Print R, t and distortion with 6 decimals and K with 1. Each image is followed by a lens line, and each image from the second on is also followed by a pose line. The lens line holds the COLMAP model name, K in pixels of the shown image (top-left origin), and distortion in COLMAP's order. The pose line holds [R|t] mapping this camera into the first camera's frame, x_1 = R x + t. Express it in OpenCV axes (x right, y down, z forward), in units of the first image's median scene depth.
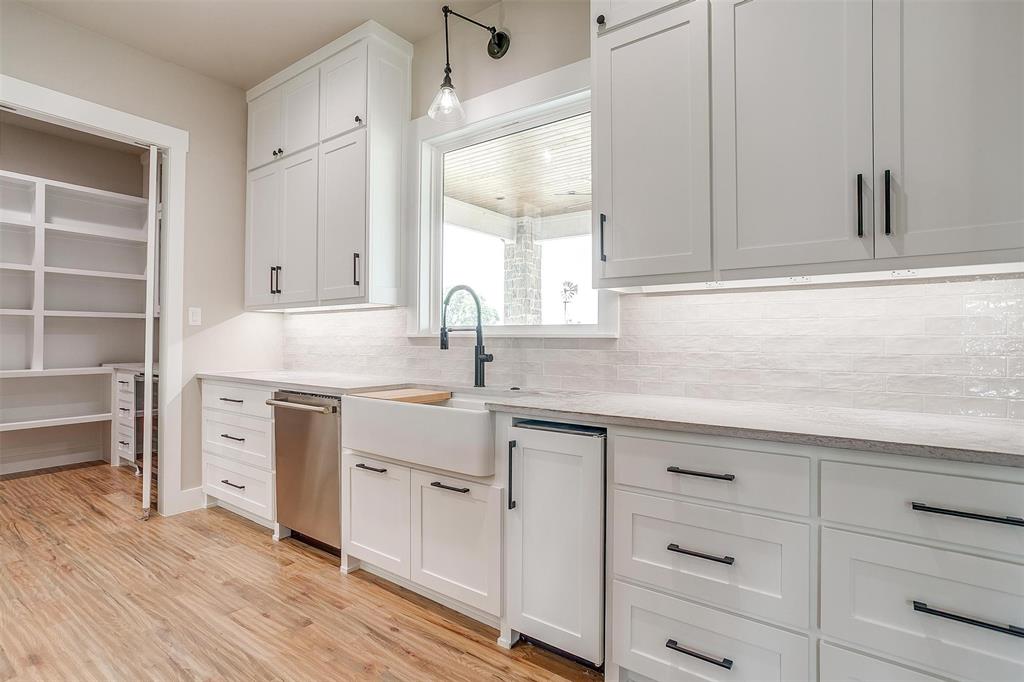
lens RADIAL K [[503.9, 0, 515.6], [0, 503.9, 332.1], [0, 0, 1]] dist [-0.019489, 0.008578]
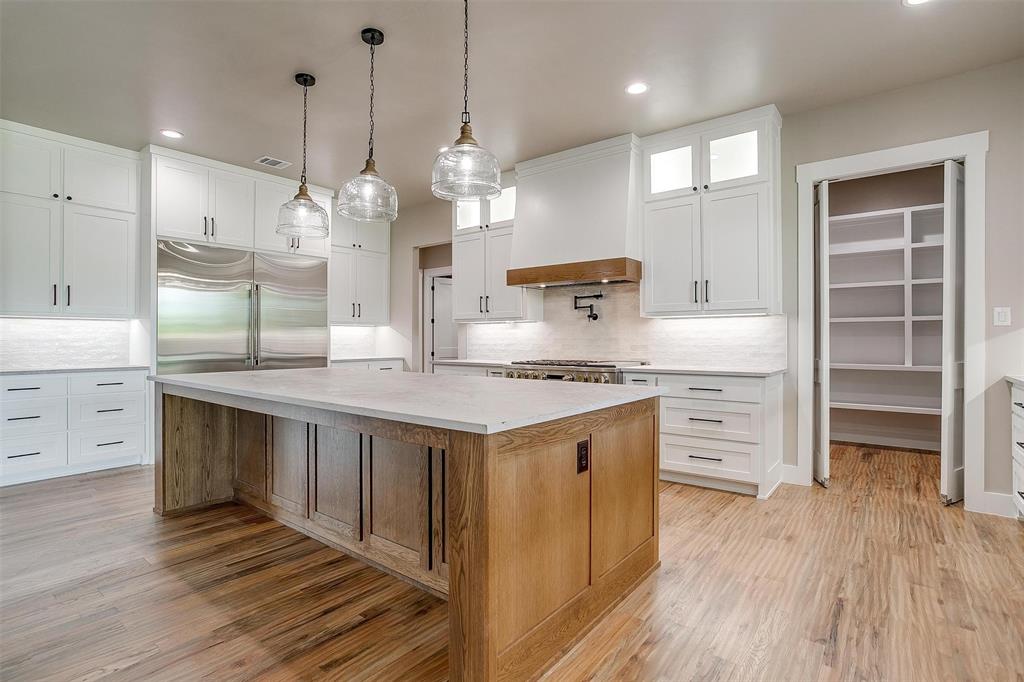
lens RADIAL K [[503.9, 0, 495.7], [0, 503.9, 331.1], [0, 0, 1]] dist [-0.019489, 0.008578]
pose [[-0.058224, -0.019026, -0.998122, 0.518171], [0.015499, 0.999681, -0.019960, 0.000912], [0.998183, -0.016632, -0.057911, 0.110514]]
